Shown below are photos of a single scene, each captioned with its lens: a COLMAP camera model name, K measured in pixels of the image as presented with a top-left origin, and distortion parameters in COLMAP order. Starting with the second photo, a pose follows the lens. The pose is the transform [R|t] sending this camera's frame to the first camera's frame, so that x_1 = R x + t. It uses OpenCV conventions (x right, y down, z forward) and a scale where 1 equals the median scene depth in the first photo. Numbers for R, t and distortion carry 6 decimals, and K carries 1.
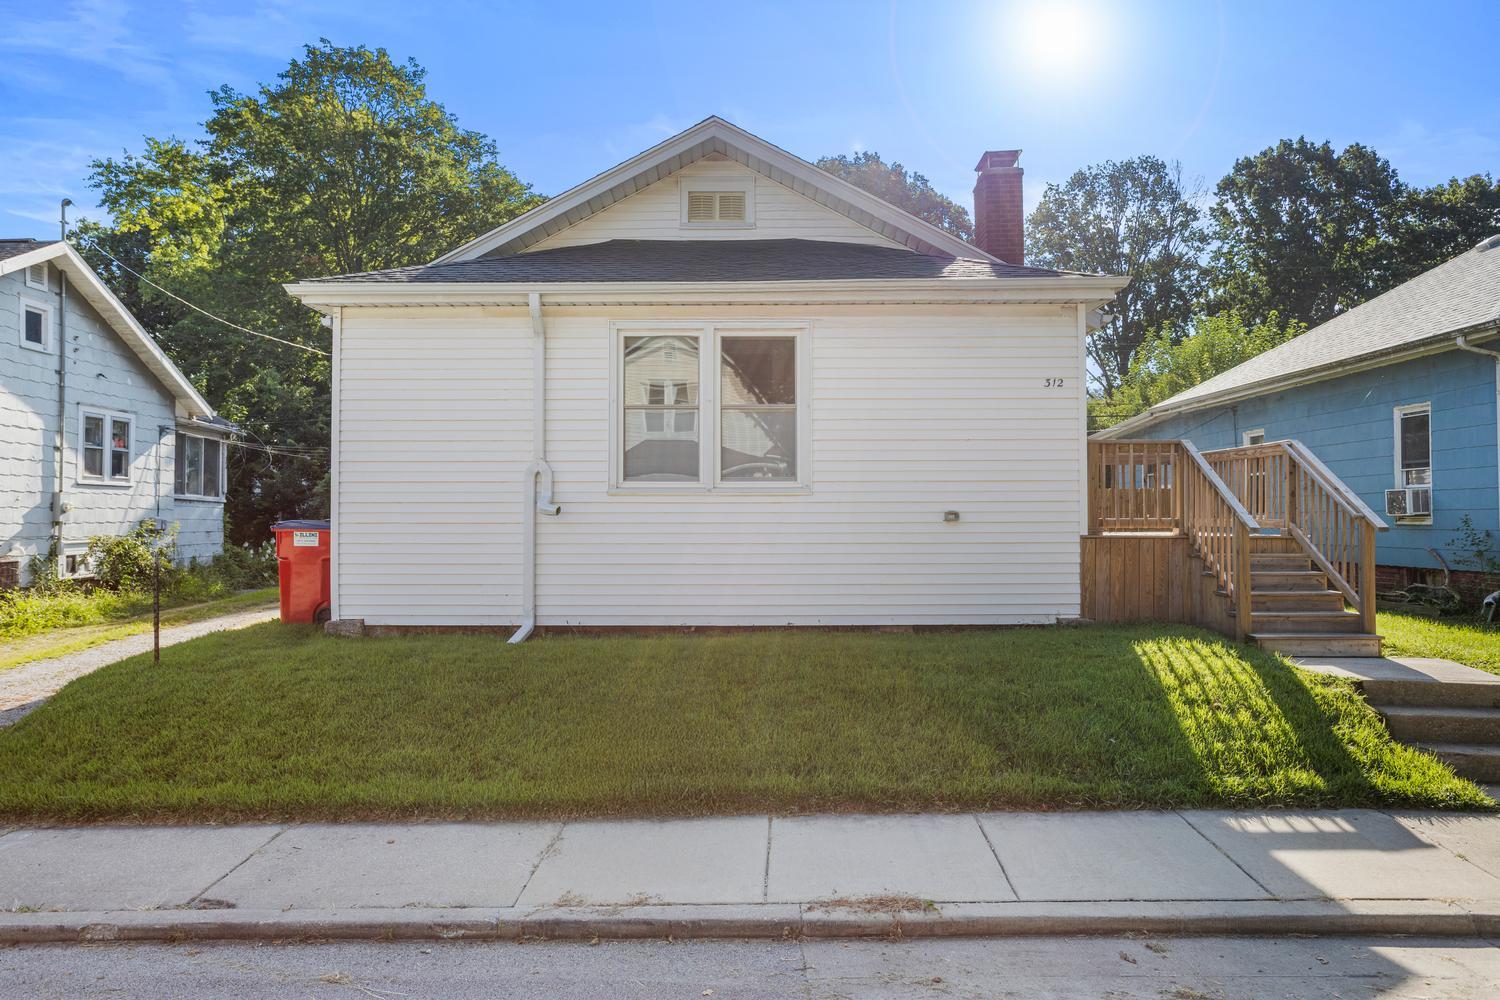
lens RADIAL K [[1021.0, 0, 750.0], [0, 1021.0, 500.0], [0, 0, 1]] dist [0.000250, 0.000599]
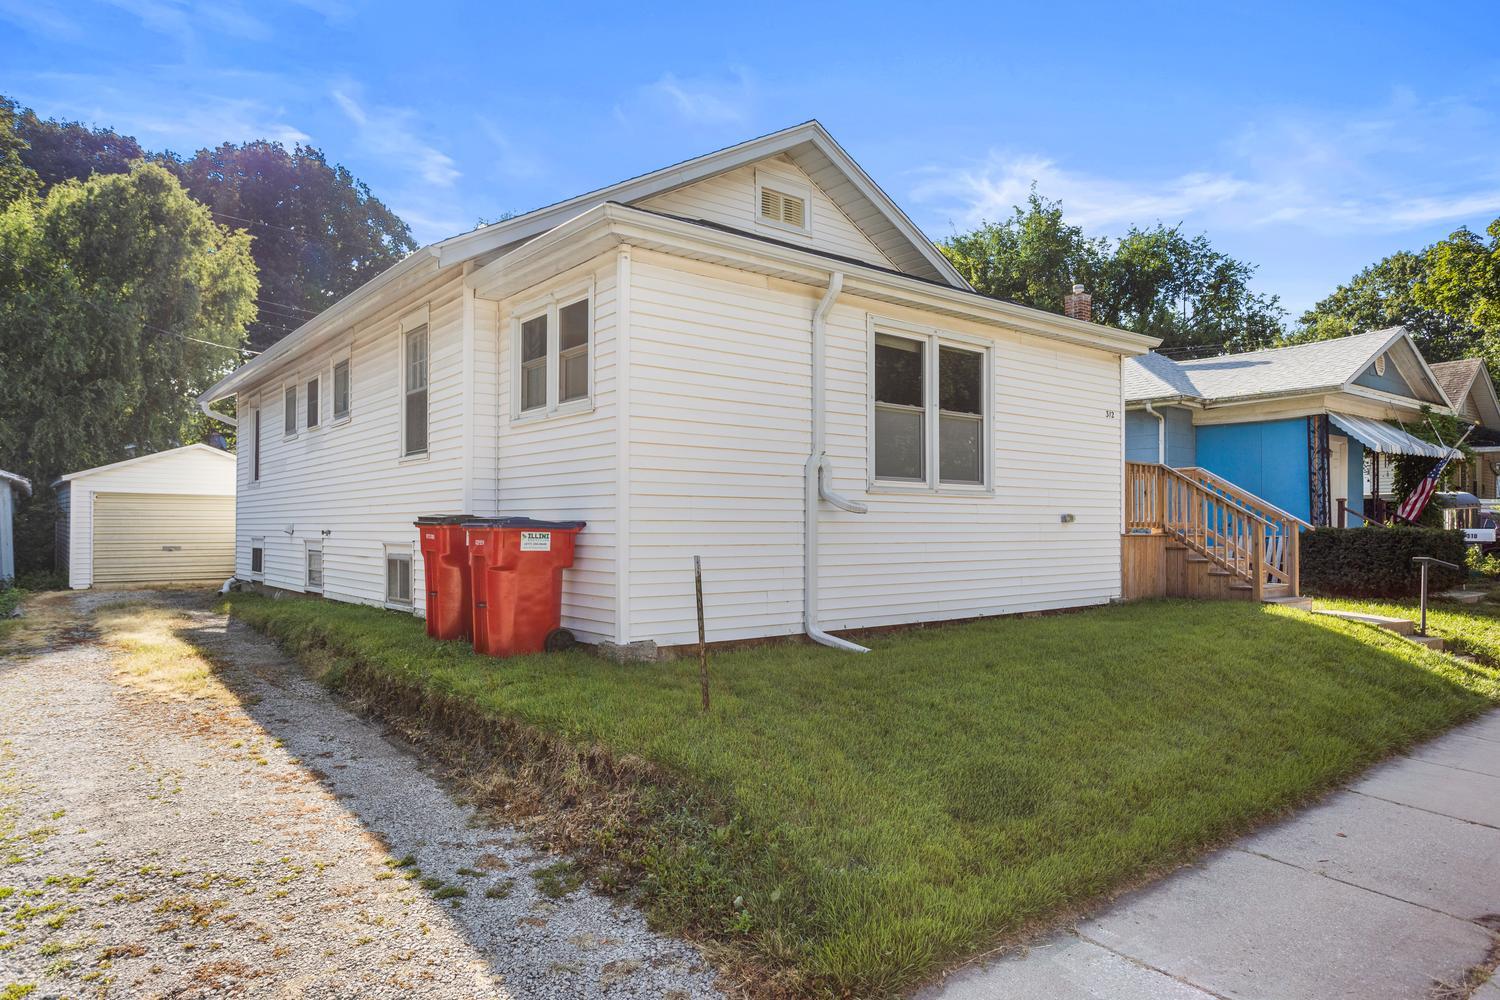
lens RADIAL K [[927.1, 0, 751.1], [0, 927.1, 521.8], [0, 0, 1]] dist [-0.001168, -0.000744]
pose [[0.735026, 0.009628, 0.677971, -0.808845], [-0.004983, 0.999949, -0.008797, 0.030941], [-0.678021, 0.003088, 0.735036, 0.440831]]
